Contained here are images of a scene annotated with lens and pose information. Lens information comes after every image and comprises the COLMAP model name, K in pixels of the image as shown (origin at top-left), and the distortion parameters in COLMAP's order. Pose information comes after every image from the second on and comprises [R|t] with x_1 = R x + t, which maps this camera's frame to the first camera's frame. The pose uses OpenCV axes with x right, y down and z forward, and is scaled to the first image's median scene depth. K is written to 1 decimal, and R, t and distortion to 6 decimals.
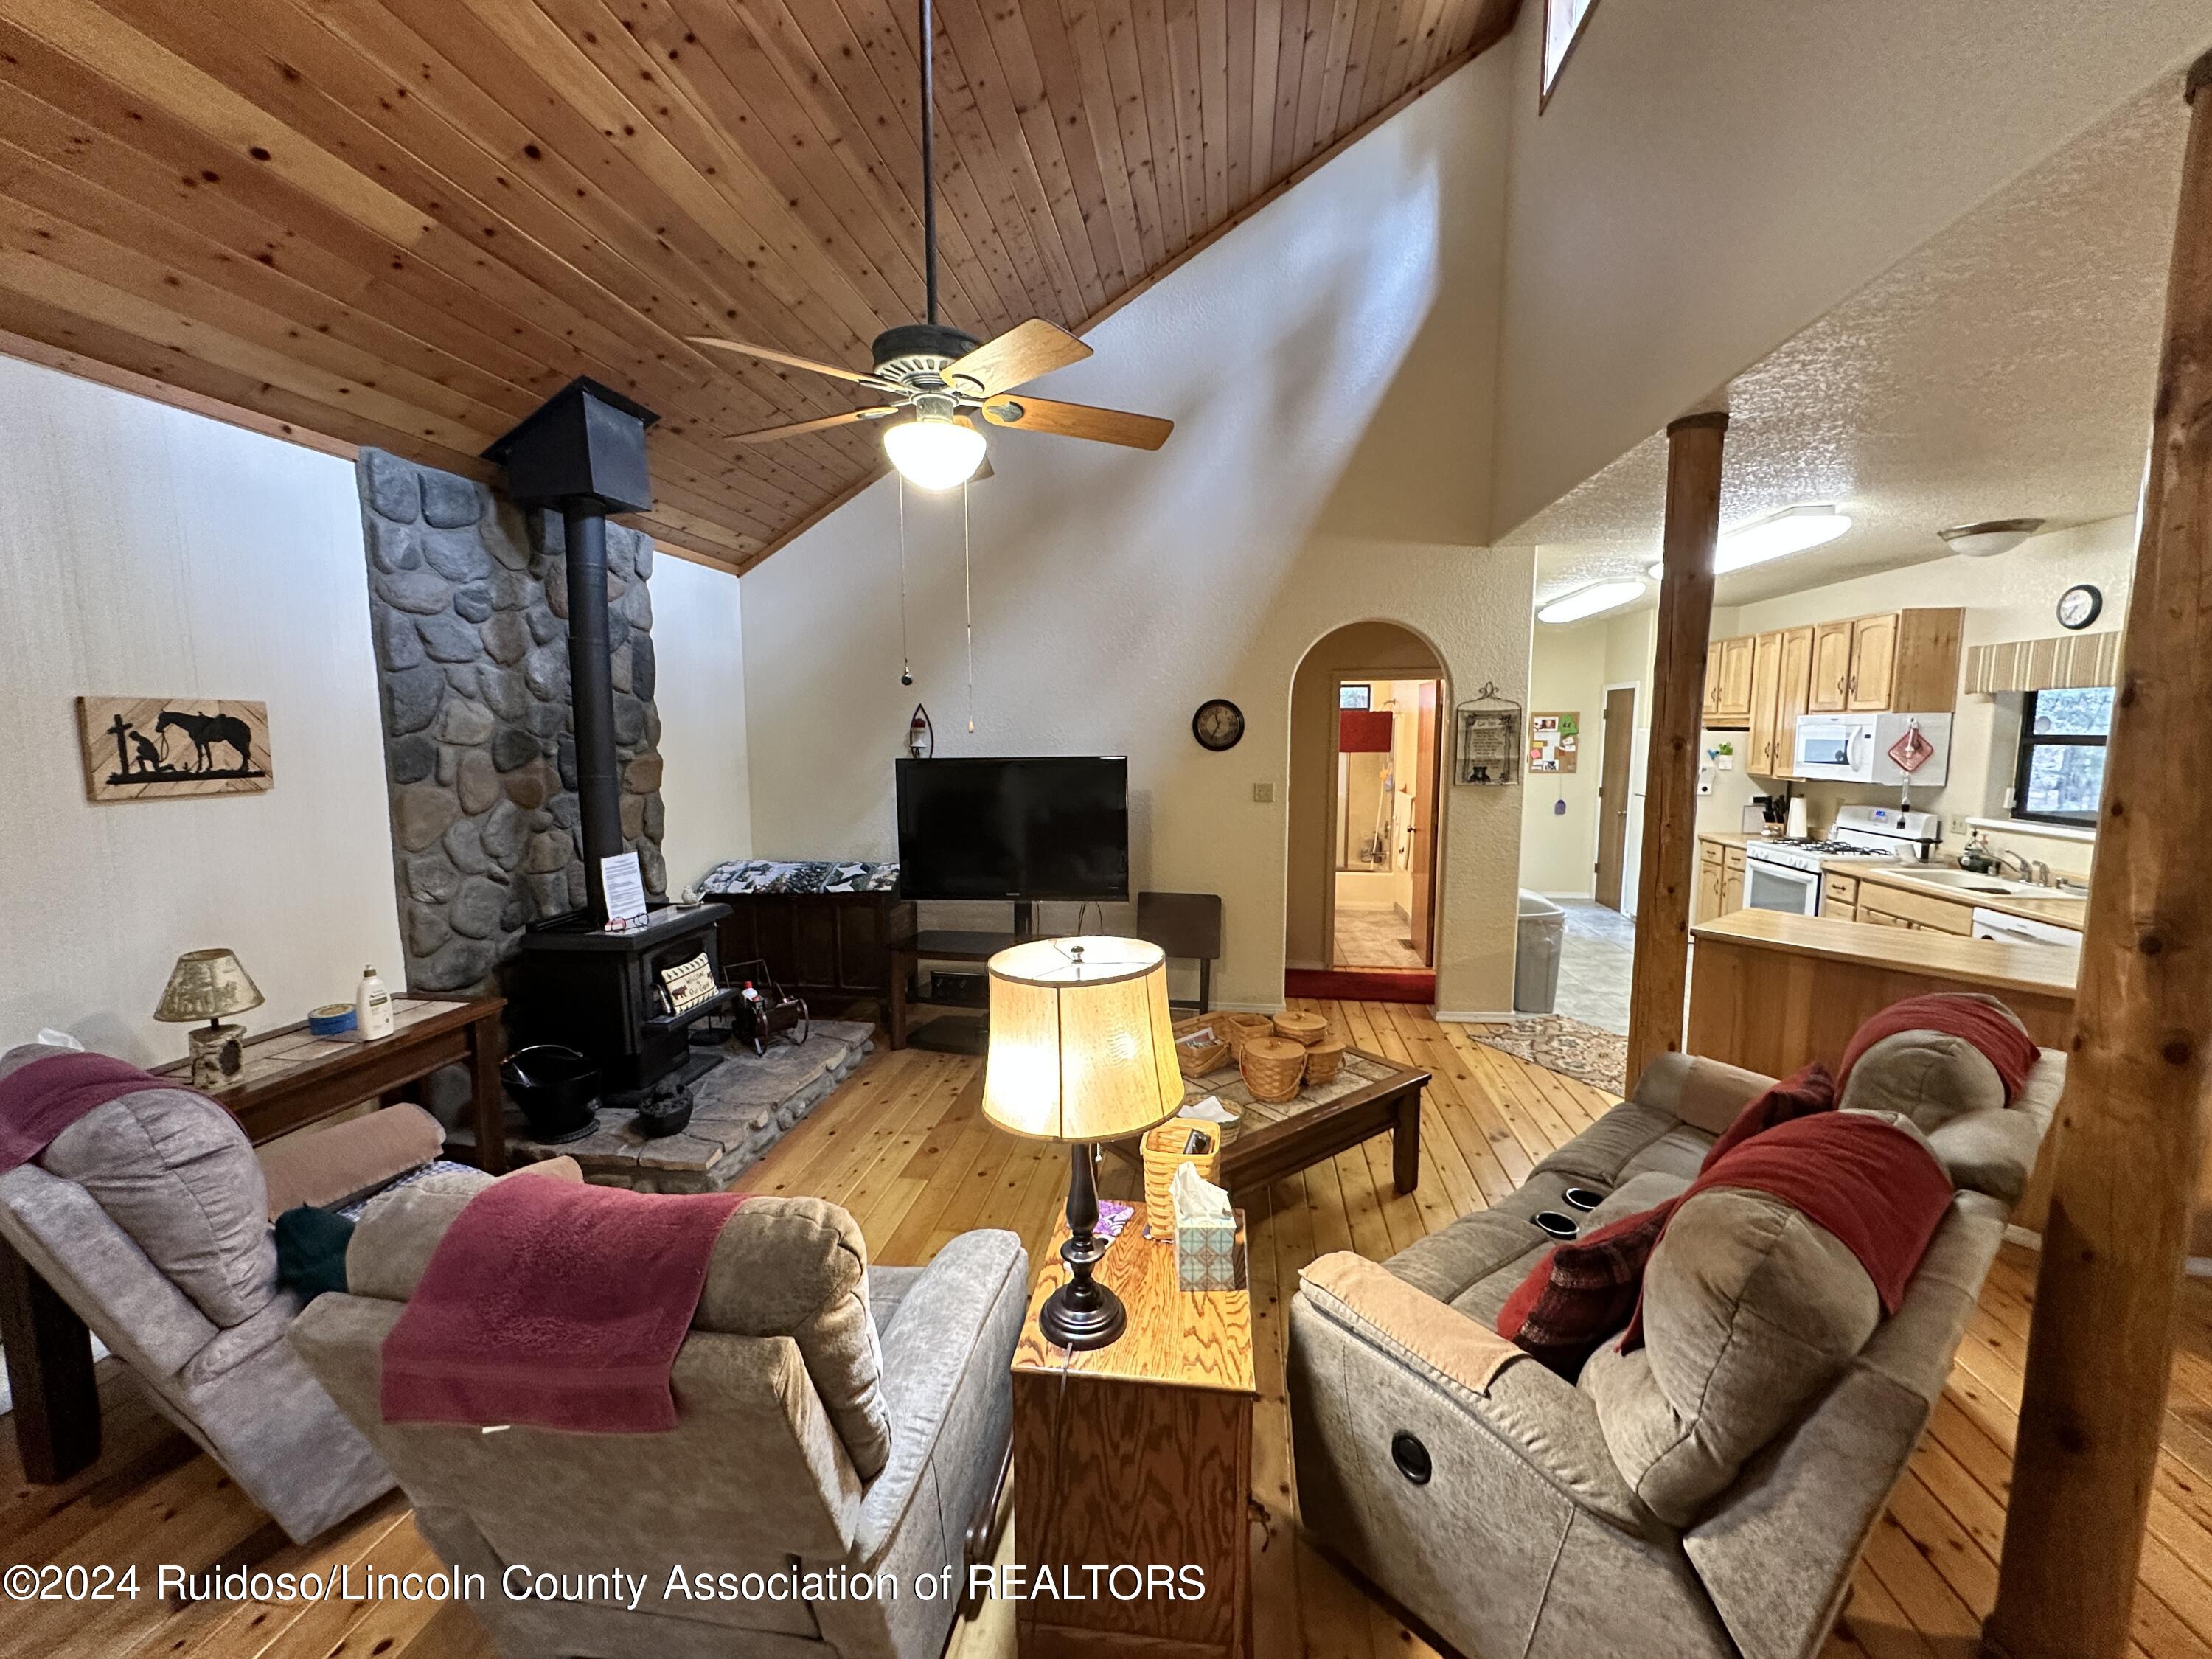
lens RADIAL K [[883.2, 0, 1107.2], [0, 883.2, 828.0], [0, 0, 1]] dist [-0.001093, -0.000221]
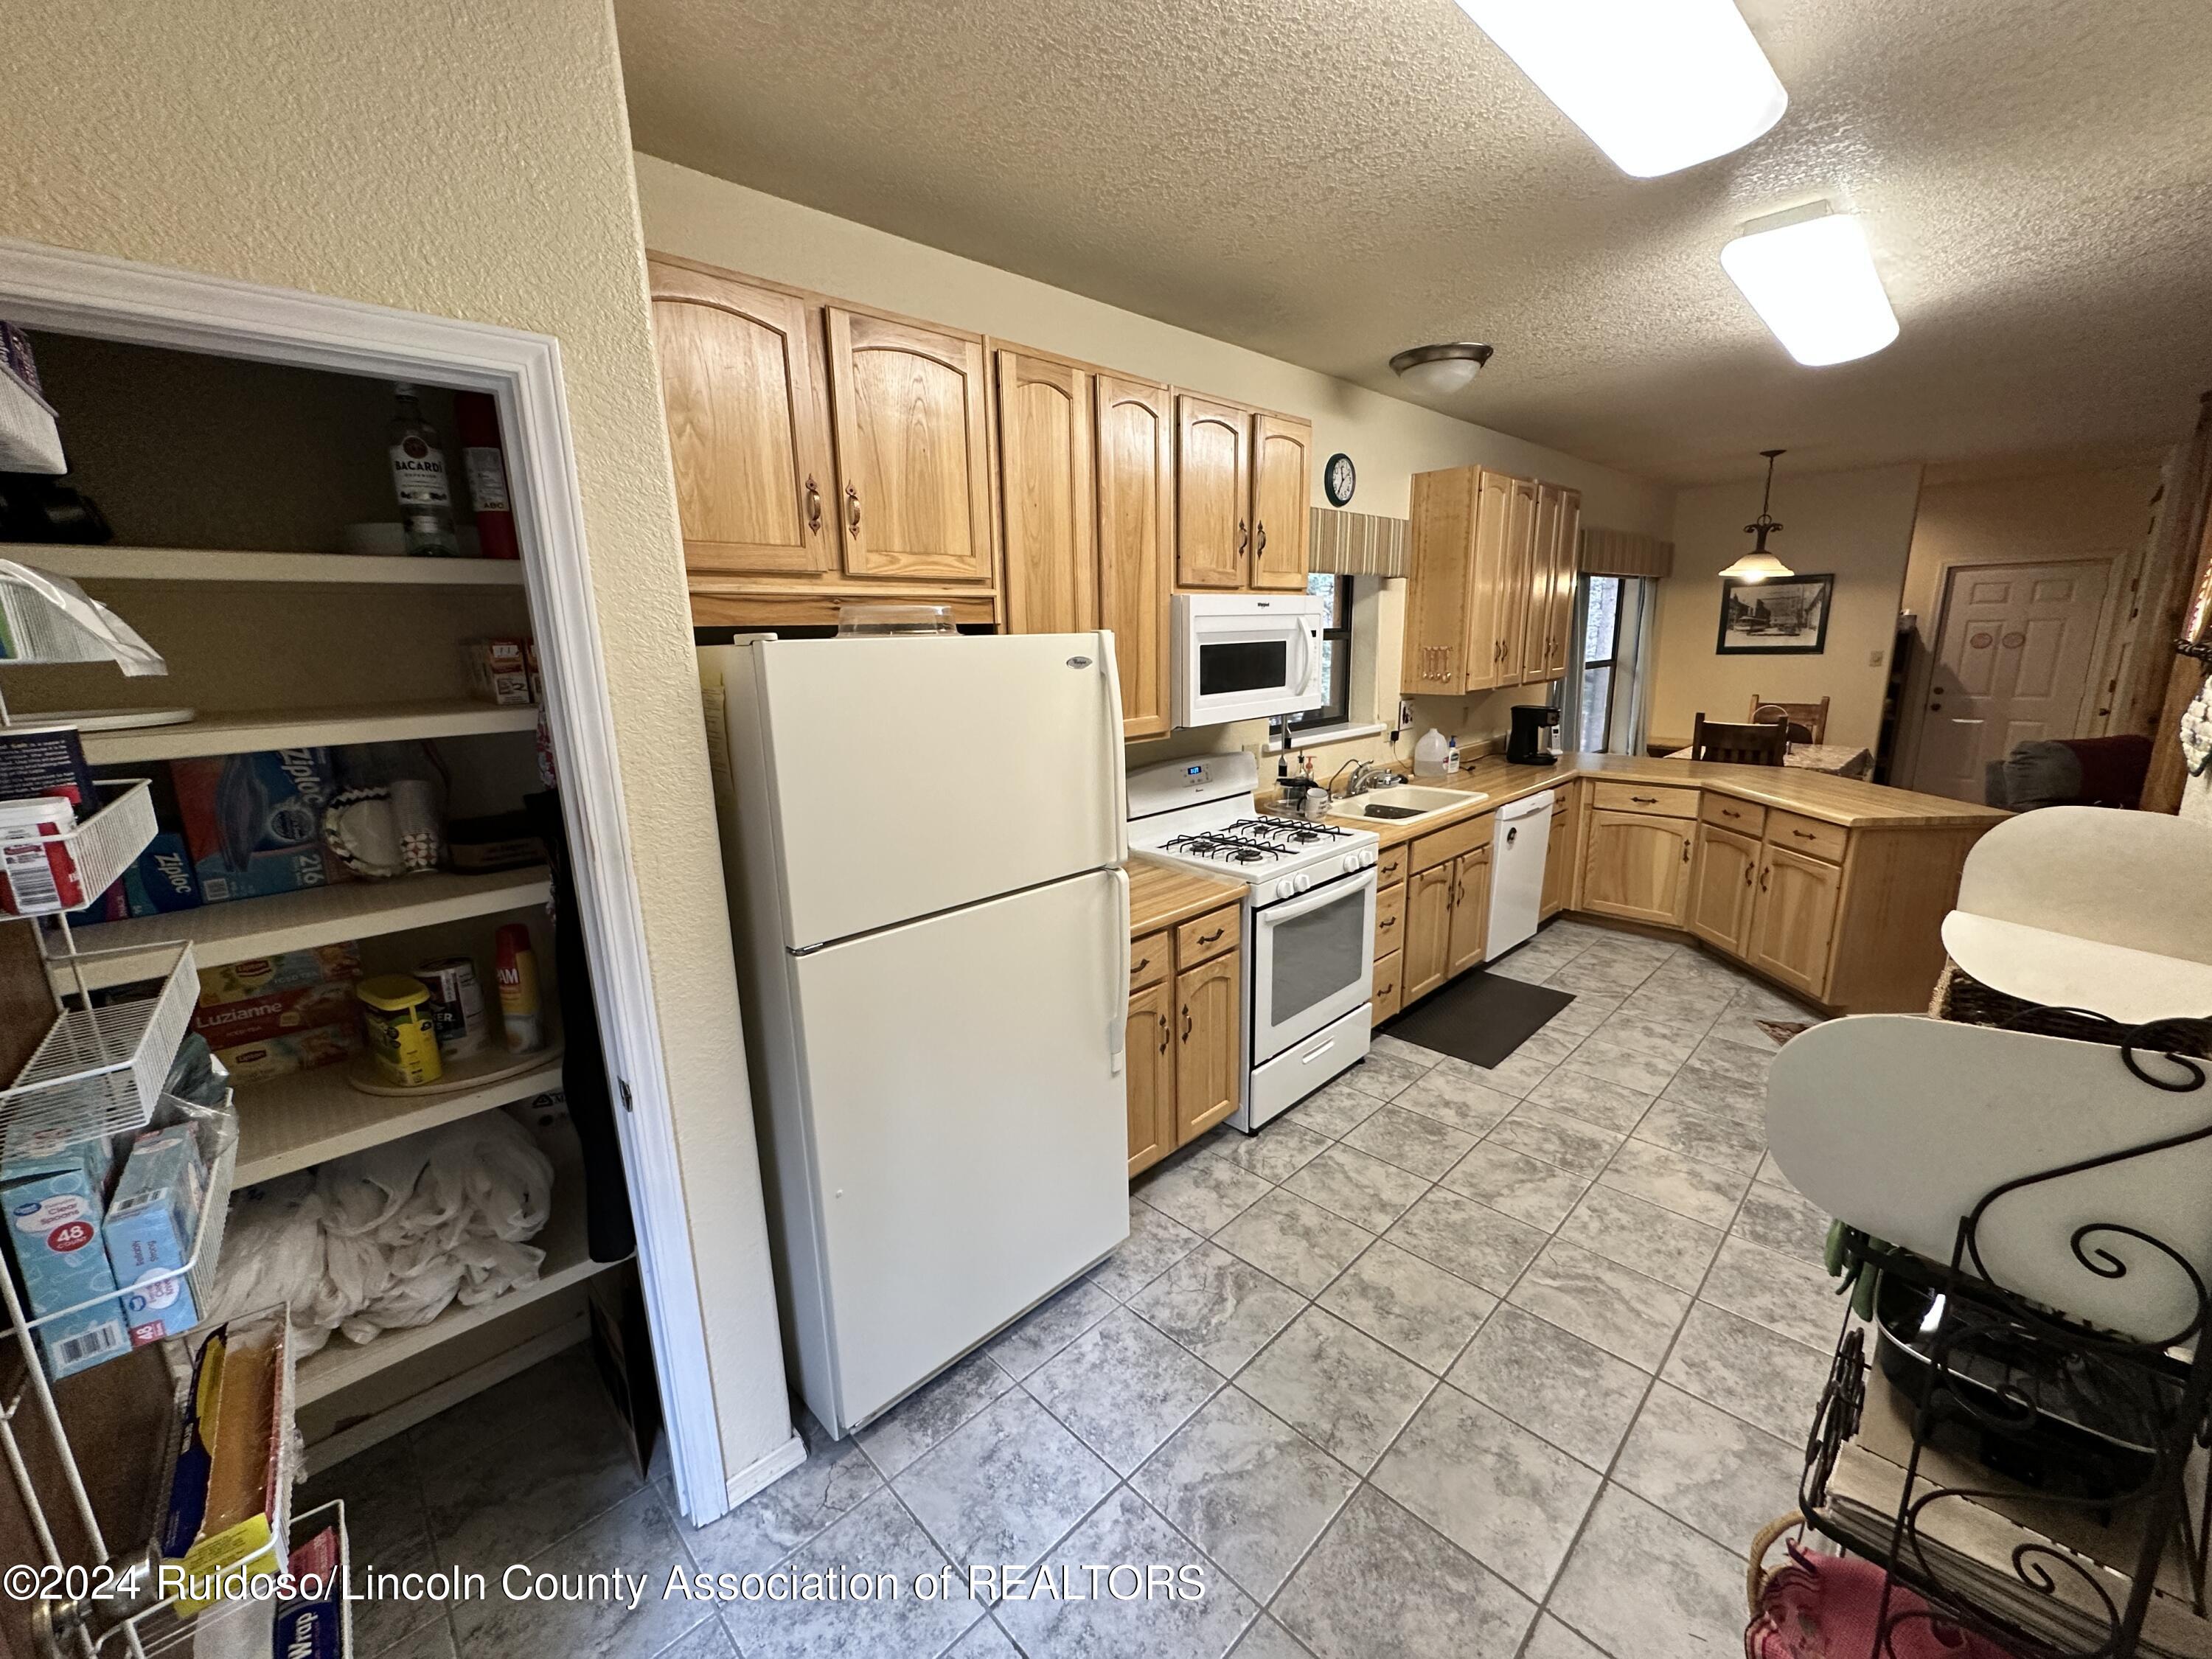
lens RADIAL K [[883.2, 0, 1091.3], [0, 883.2, 849.6], [0, 0, 1]] dist [-0.001093, -0.000221]
pose [[-0.785347, -0.104855, 0.610112, 0.718742], [0.115768, 0.943289, 0.311134, -0.203722], [-0.608135, 0.314979, -0.728670, 1.905220]]
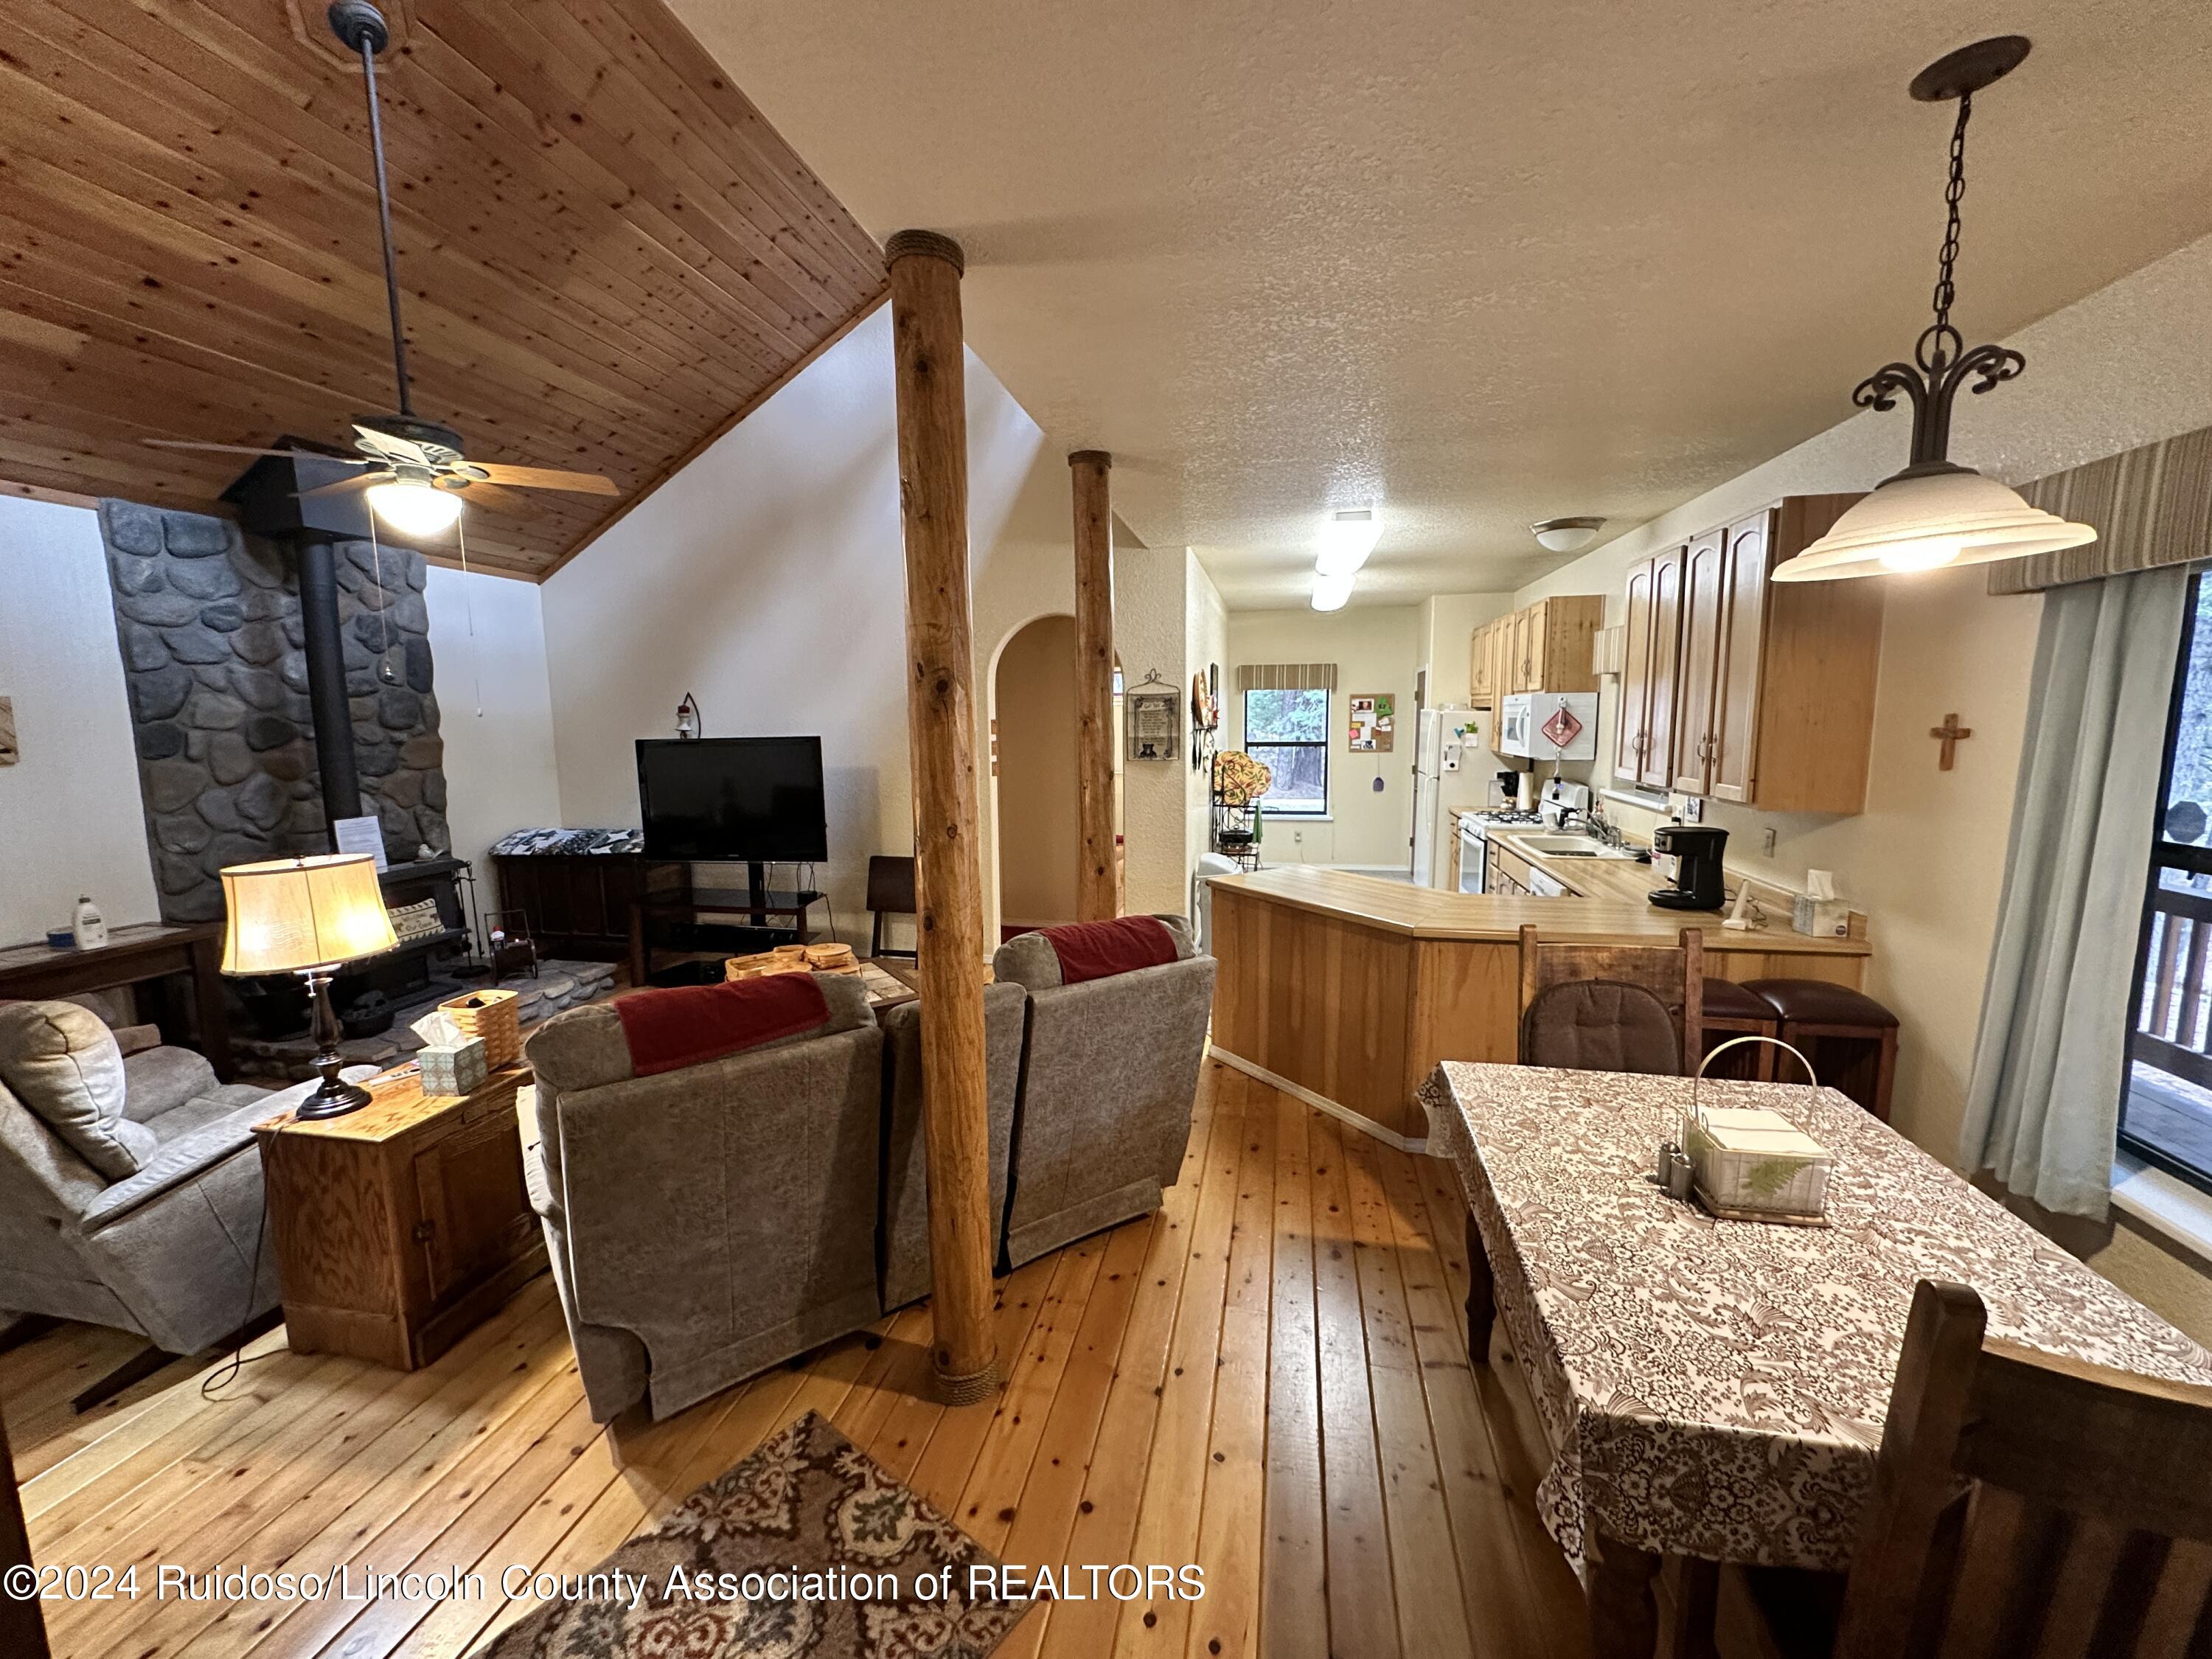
lens RADIAL K [[883.2, 0, 1105.4], [0, 883.2, 828.8], [0, 0, 1]] dist [-0.001093, -0.000221]
pose [[0.998074, 0.000627, -0.062027, 0.492821], [0.000458, 0.999847, 0.017474, 0.021299], [0.062028, -0.017469, 0.997922, -0.145067]]
